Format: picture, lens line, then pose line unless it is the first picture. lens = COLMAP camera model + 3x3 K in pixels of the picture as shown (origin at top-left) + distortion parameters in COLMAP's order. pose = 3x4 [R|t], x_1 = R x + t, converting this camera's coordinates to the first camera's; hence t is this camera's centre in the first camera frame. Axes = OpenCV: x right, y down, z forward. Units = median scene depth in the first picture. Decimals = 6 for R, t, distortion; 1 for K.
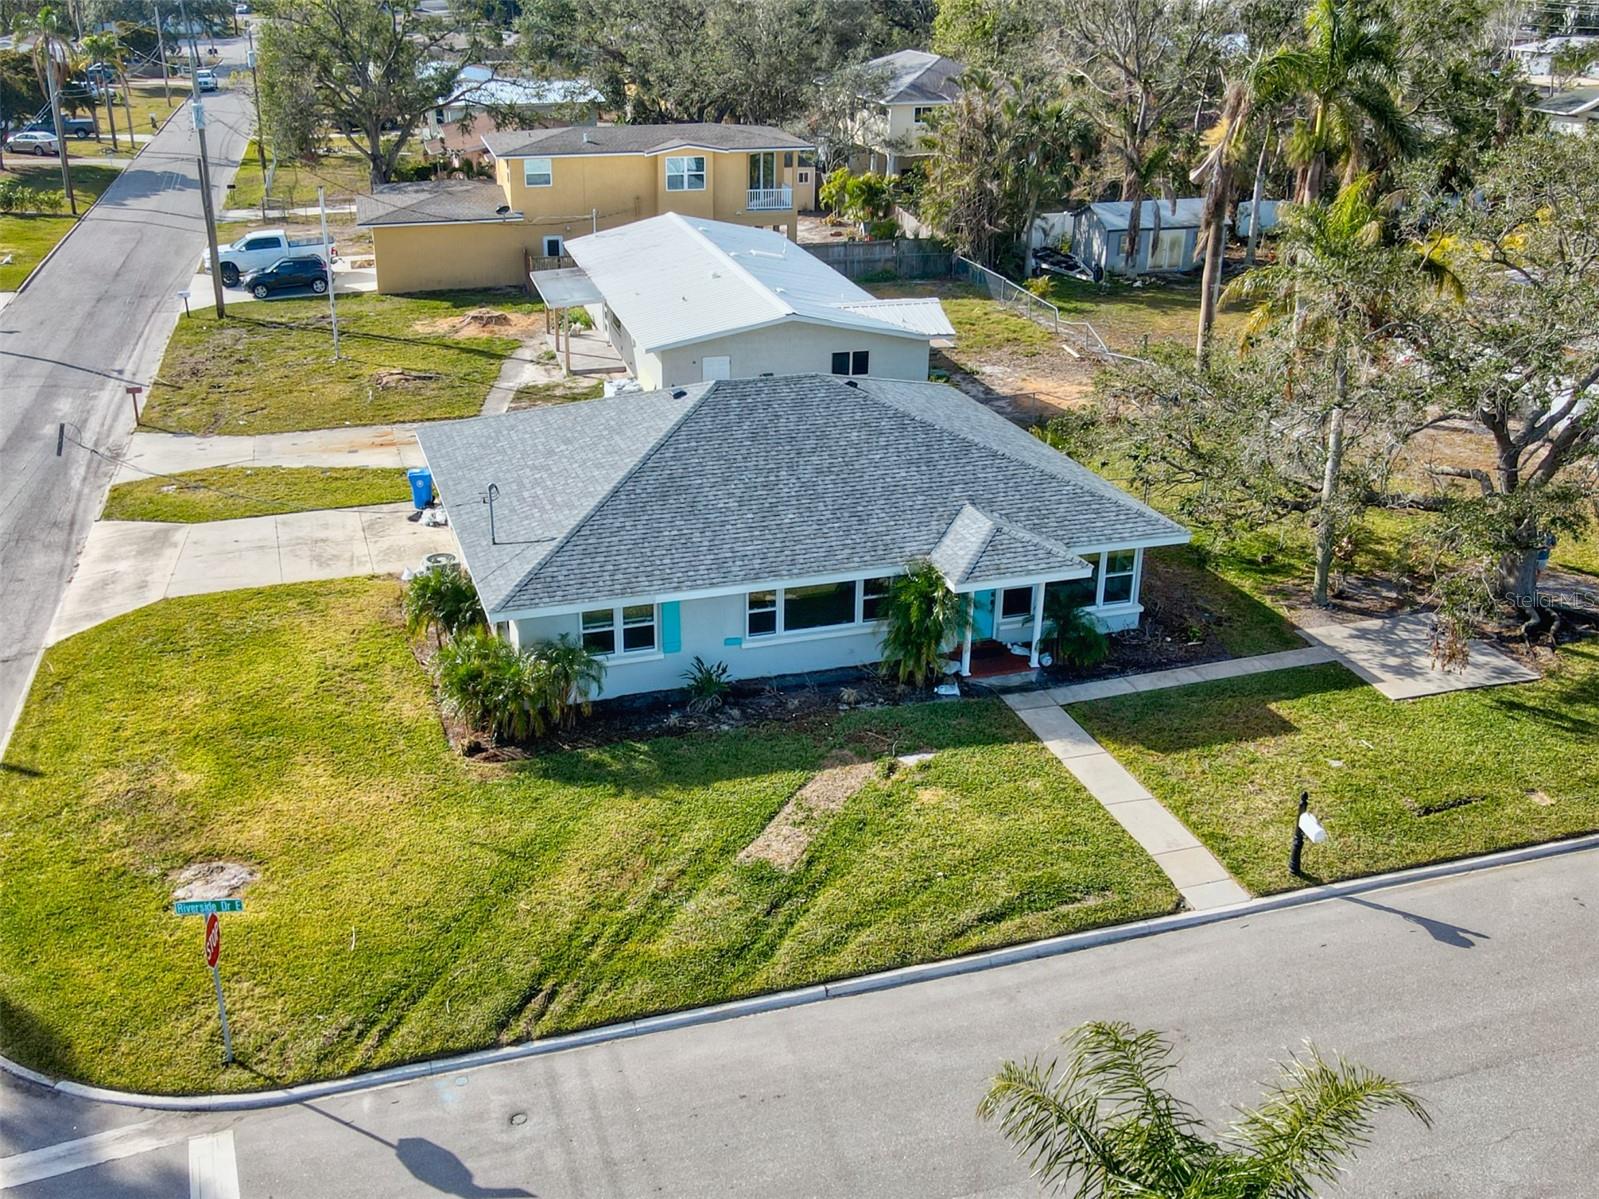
lens RADIAL K [[1567.4, 0, 747.2], [0, 1567.4, 619.2], [0, 0, 1]] dist [0.013283, 0.000000]
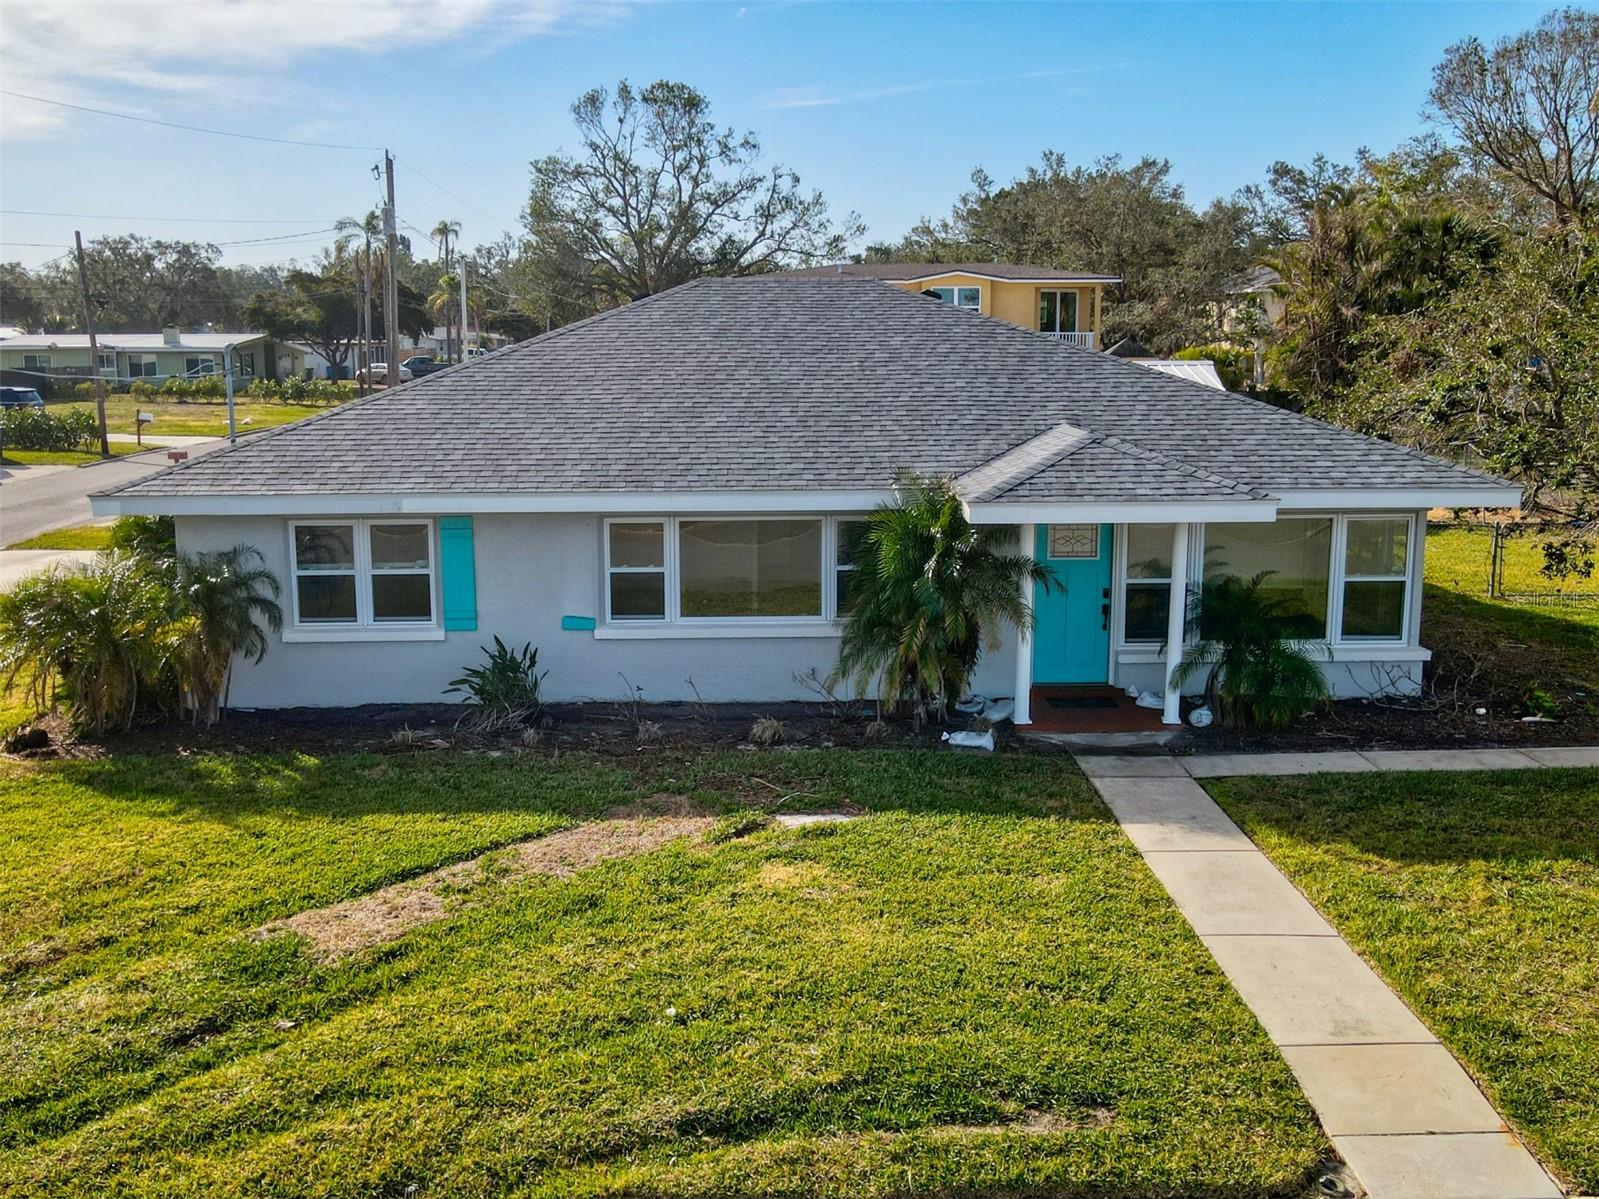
lens RADIAL K [[1567.4, 0, 759.1], [0, 1567.4, 617.2], [0, 0, 1]] dist [0.013283, 0.000000]
pose [[0.960053, 0.041327, -0.276751, 0.214047], [-0.103053, 0.971738, -0.212382, 0.128657], [0.260152, 0.232417, 0.937178, 0.542803]]
